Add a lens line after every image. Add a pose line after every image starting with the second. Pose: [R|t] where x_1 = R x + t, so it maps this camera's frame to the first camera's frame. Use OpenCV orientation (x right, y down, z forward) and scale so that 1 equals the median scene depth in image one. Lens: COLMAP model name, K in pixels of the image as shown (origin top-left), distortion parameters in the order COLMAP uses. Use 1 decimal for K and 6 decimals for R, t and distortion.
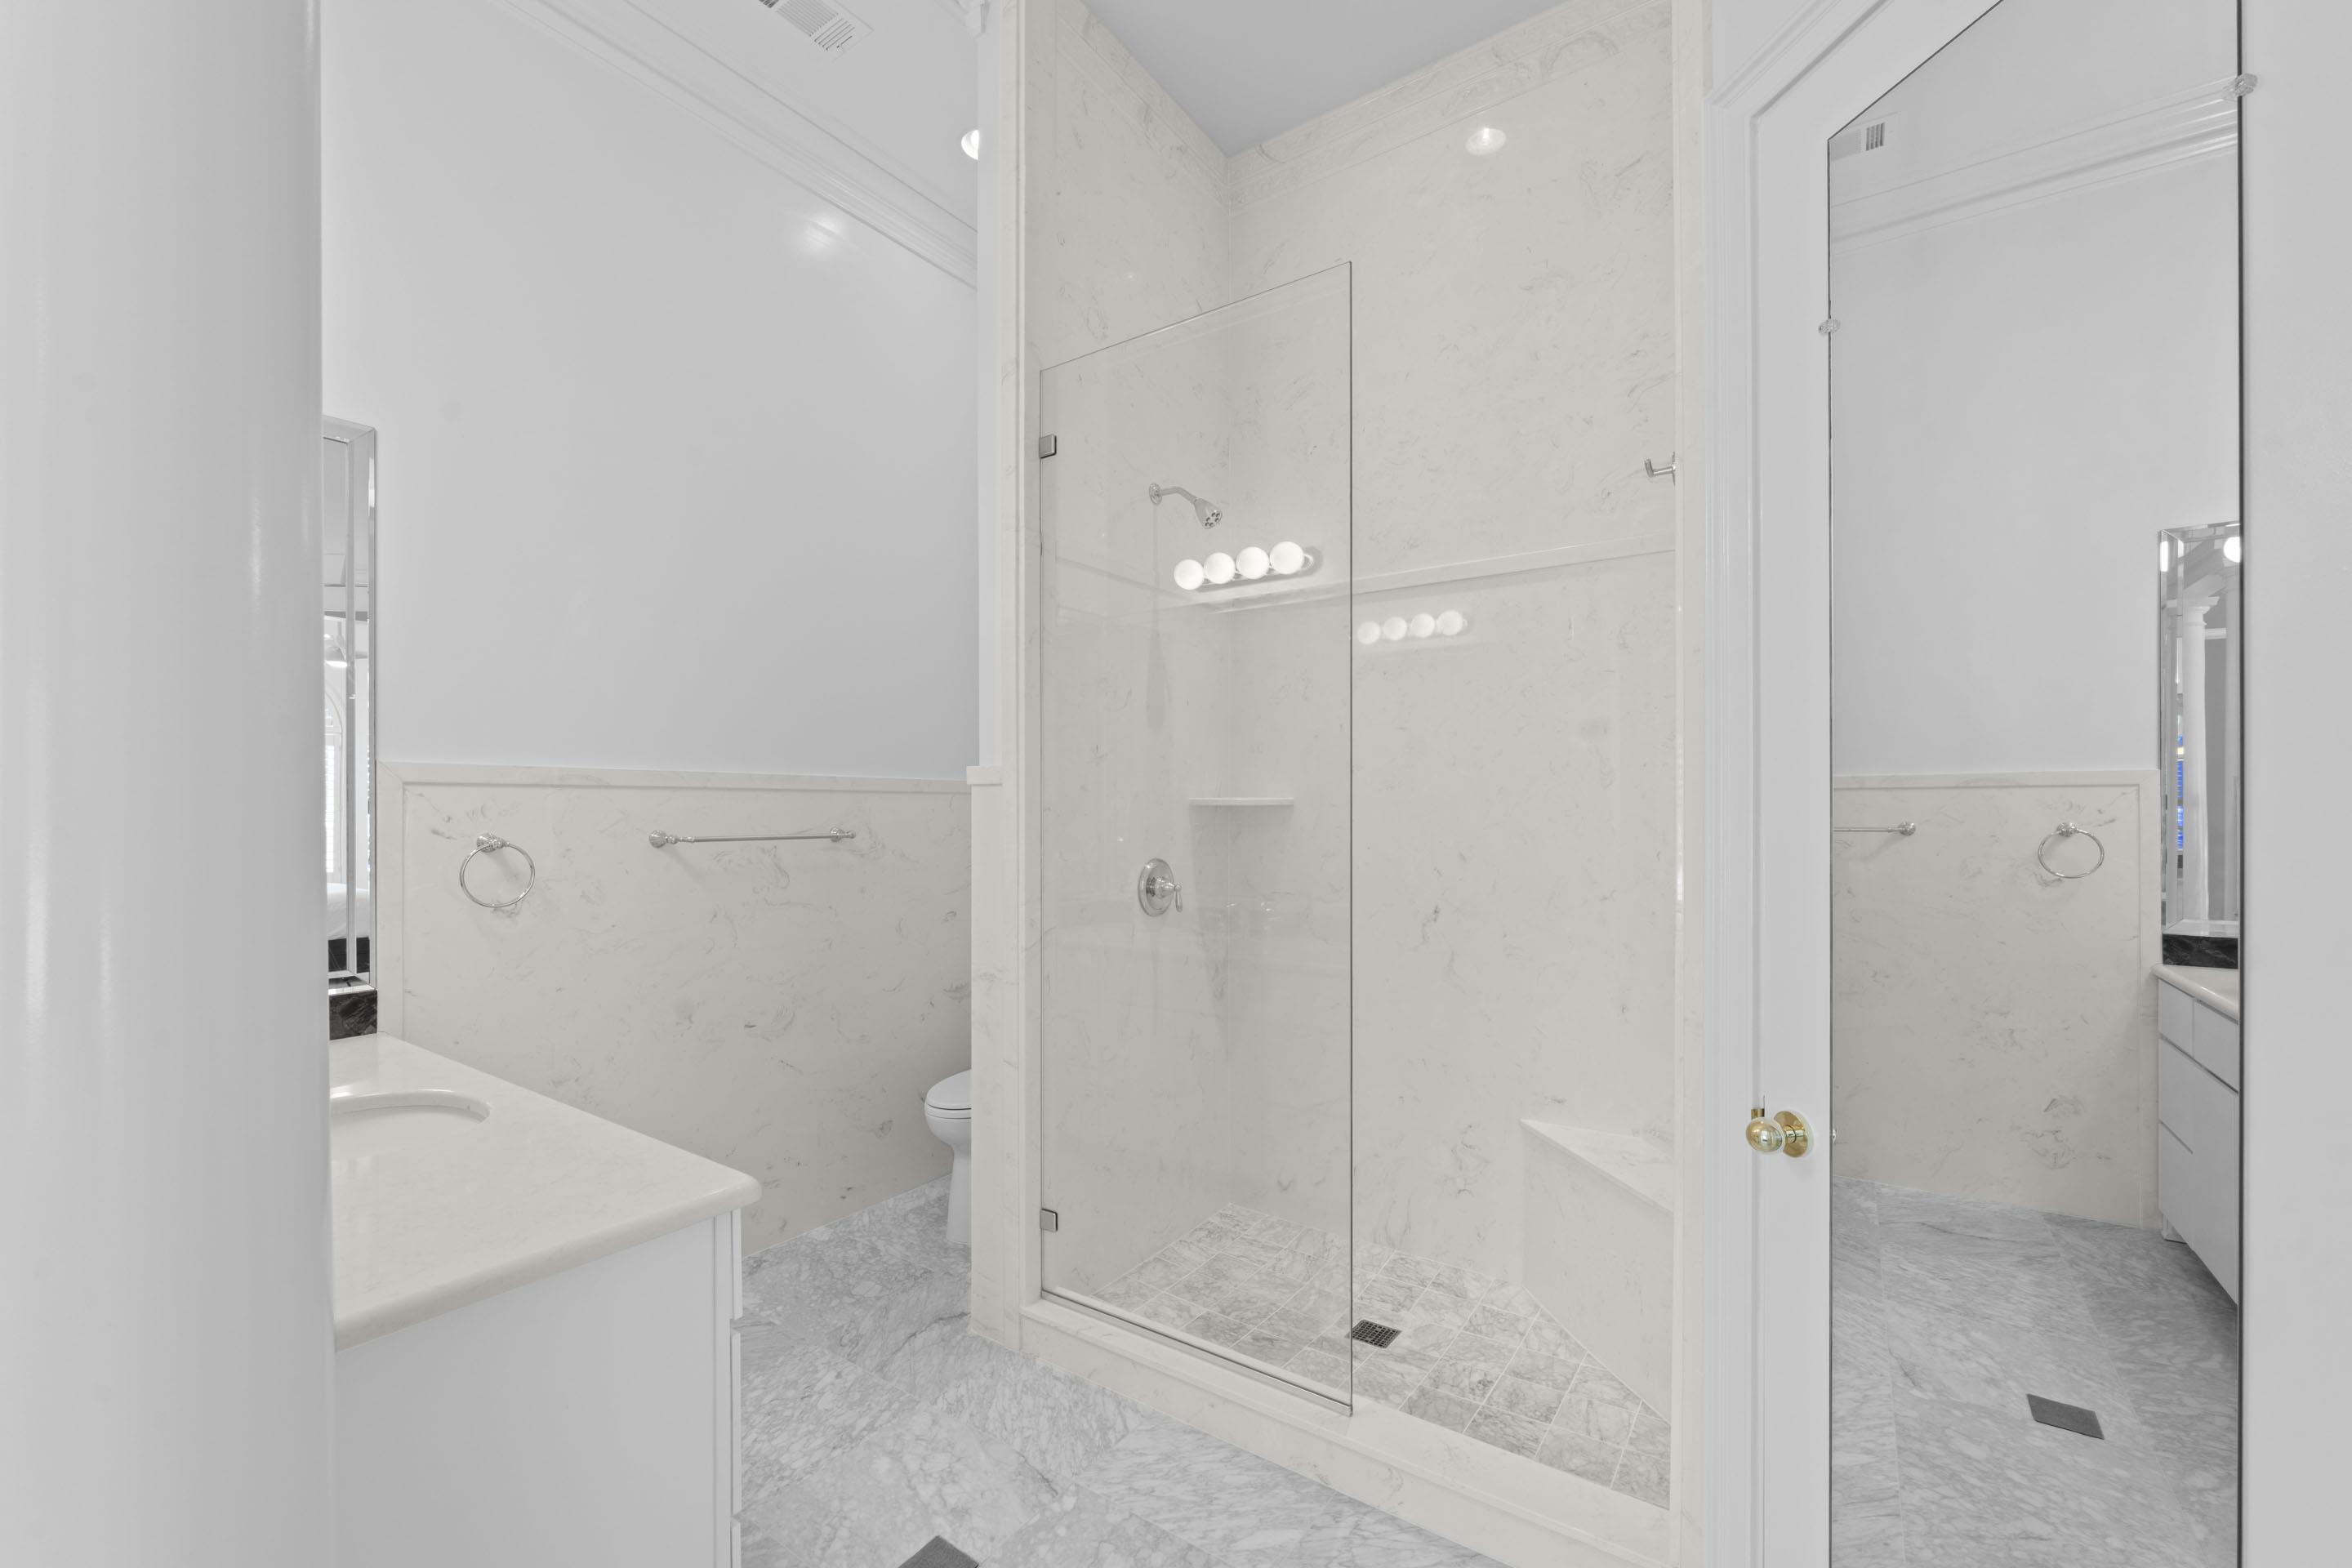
lens RADIAL K [[958.0, 0, 1137.3], [0, 958.0, 807.0], [0, 0, 1]] dist [-0.005577, 0.000556]
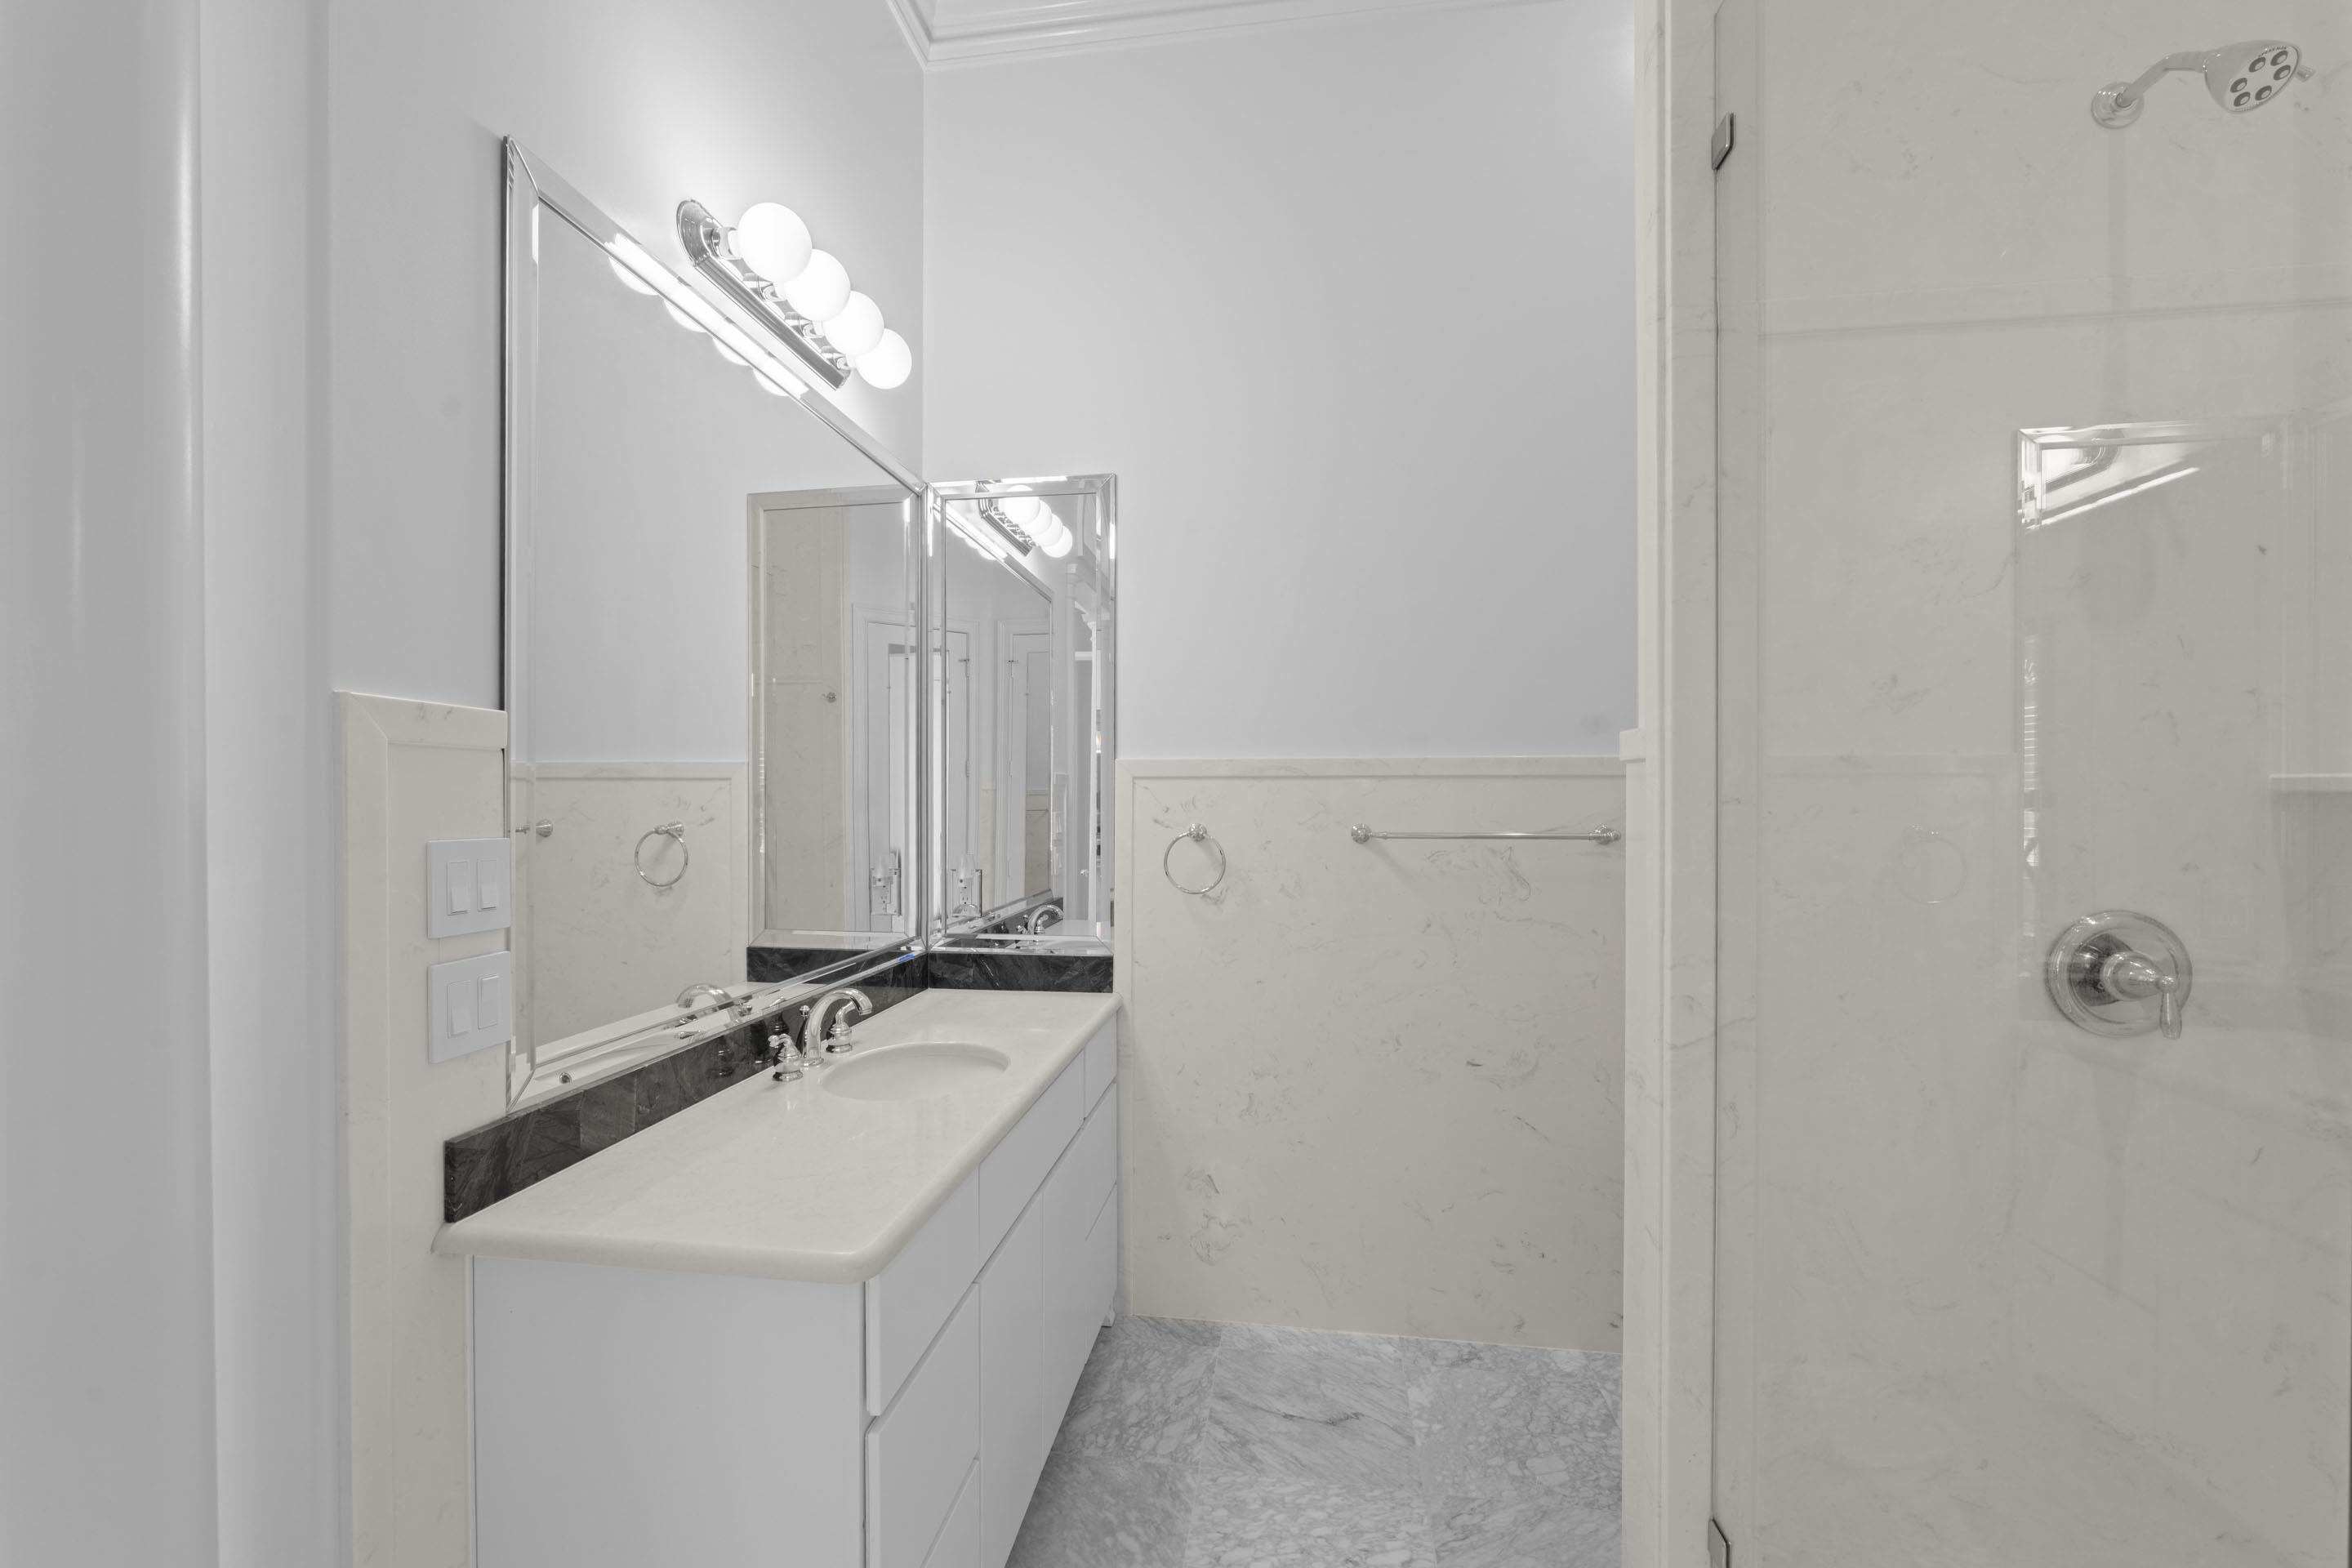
lens RADIAL K [[958.0, 0, 1174.2], [0, 958.0, 801.1], [0, 0, 1]] dist [-0.005577, 0.000556]
pose [[0.474970, 0.000992, -0.880001, 0.230200], [0.000558, 0.999999, 0.001428, 0.001226], [0.880002, -0.001169, 0.474969, 0.444286]]
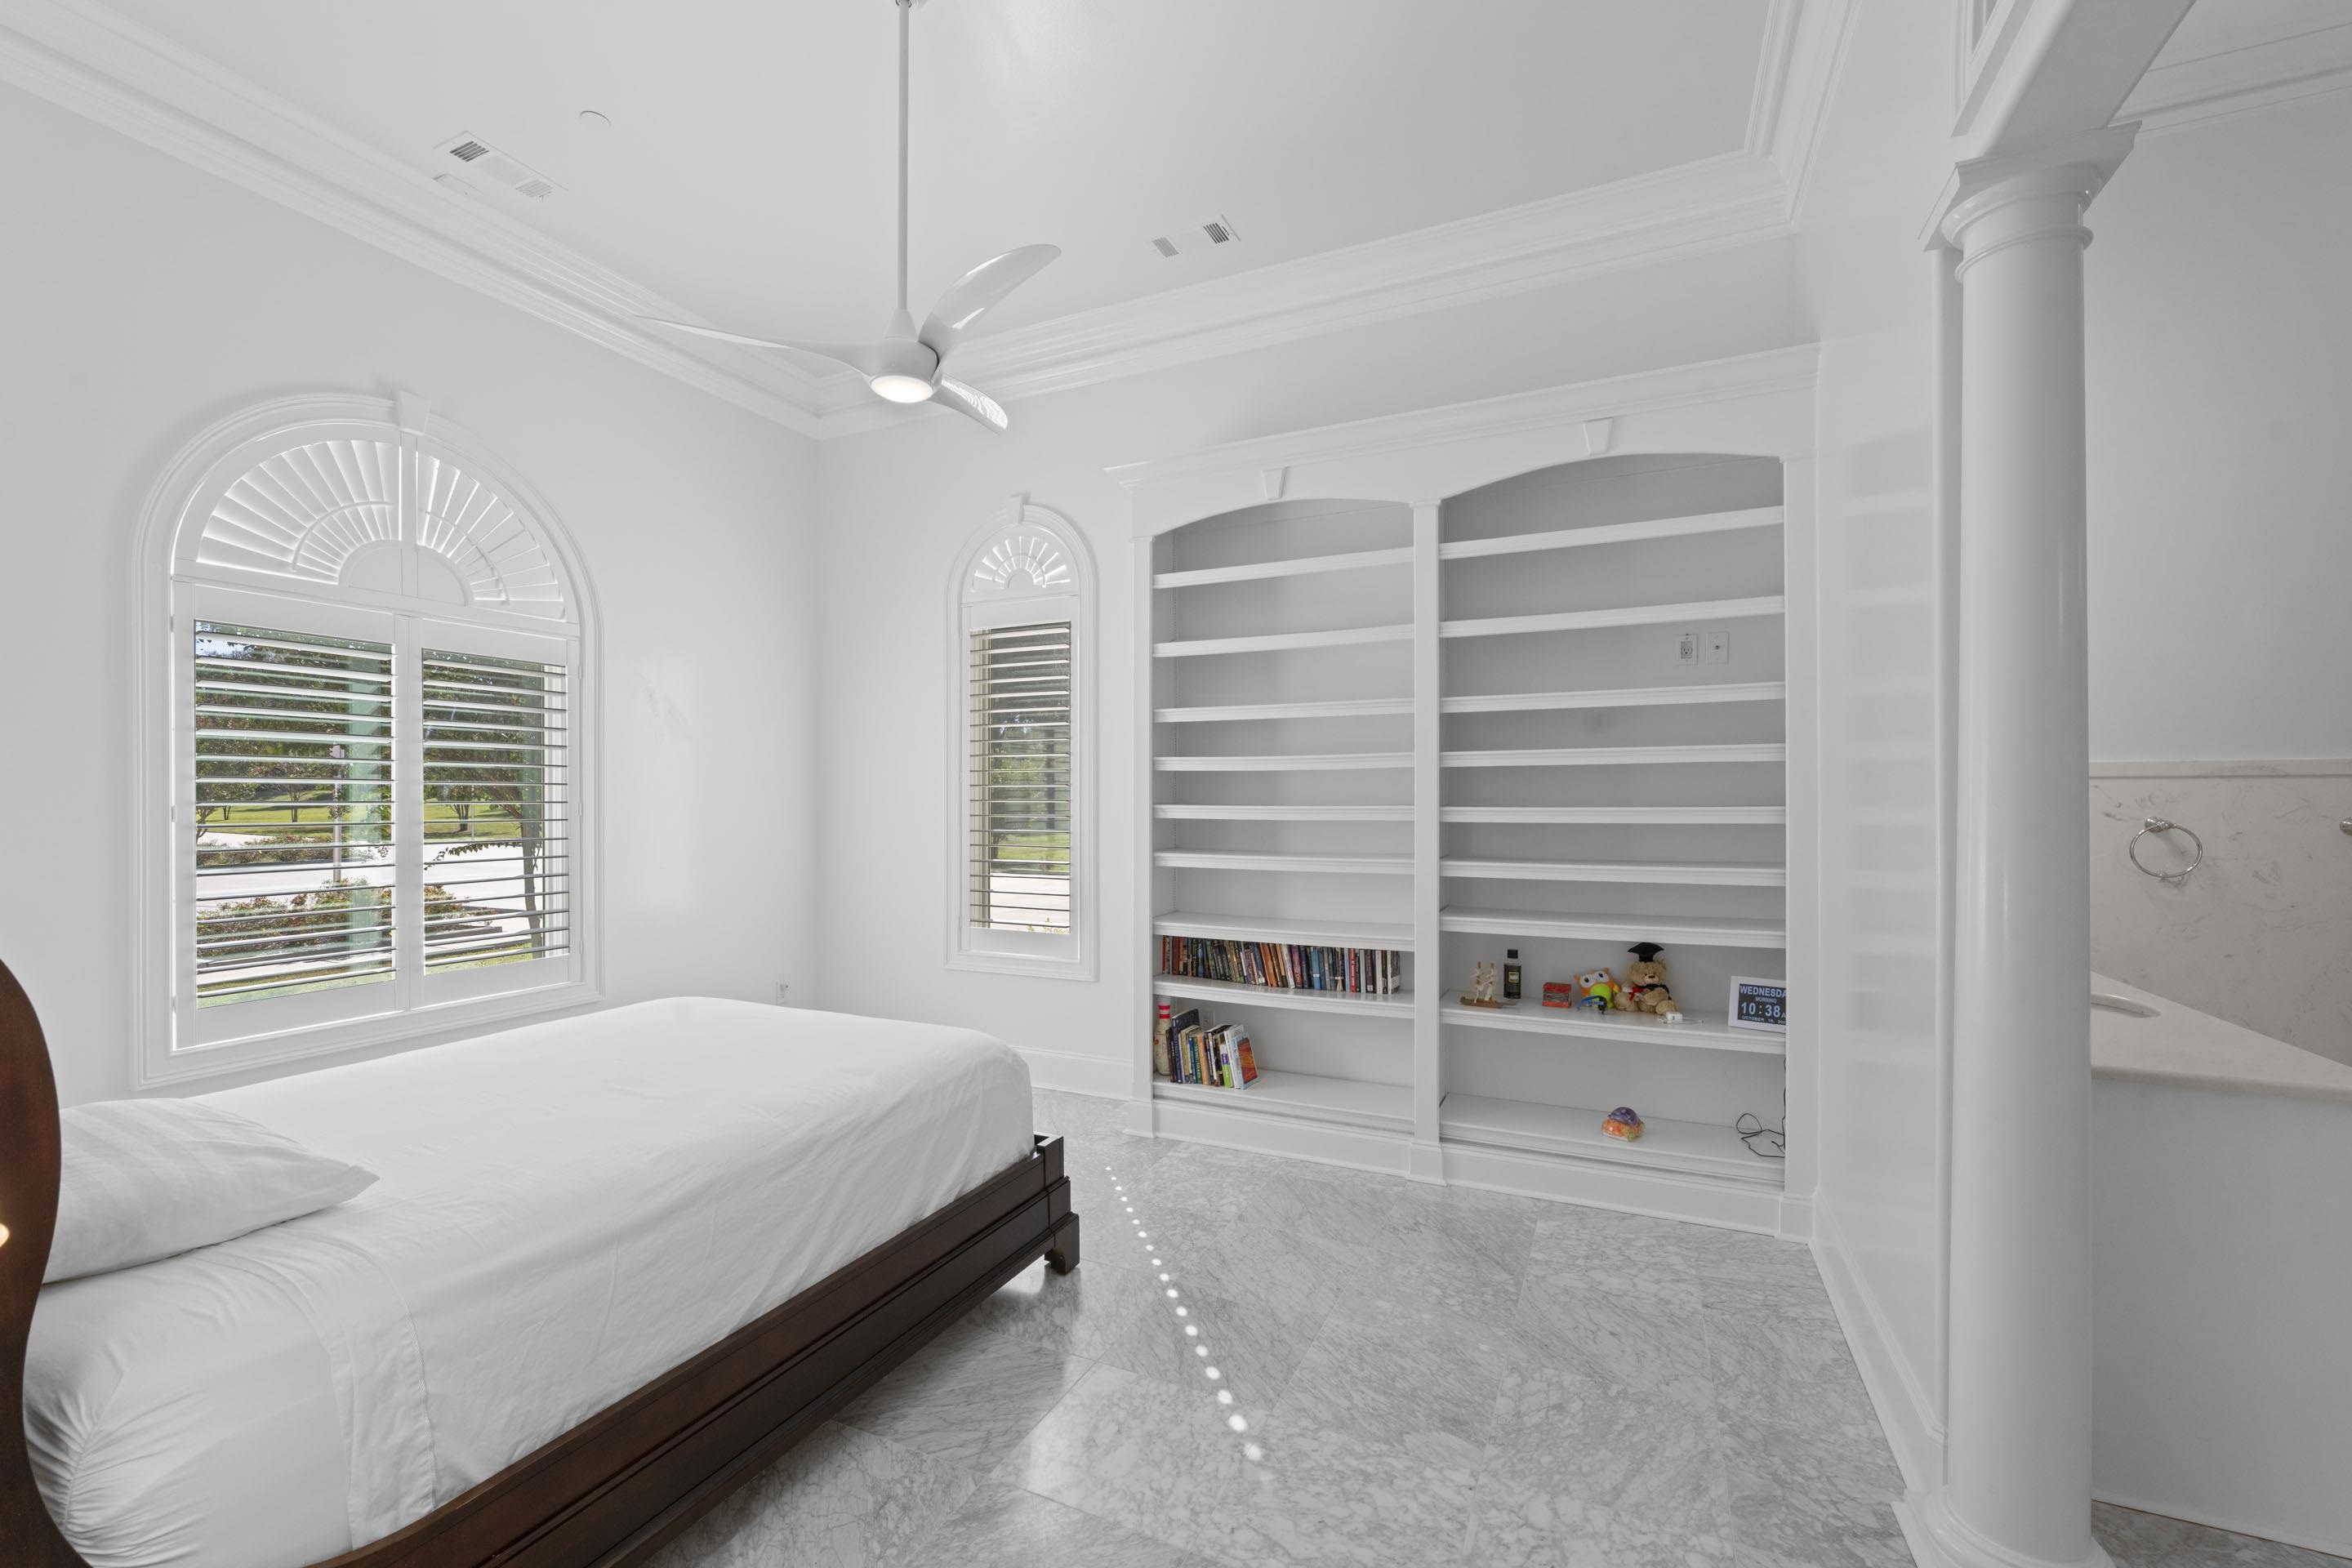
lens RADIAL K [[958.0, 0, 1182.2], [0, 958.0, 805.3], [0, 0, 1]] dist [-0.005577, 0.000556]
pose [[0.204483, -0.003500, -0.978864, 0.247795], [-0.001489, 0.999991, -0.003886, 0.017985], [0.978869, 0.002252, 0.204476, -0.446145]]
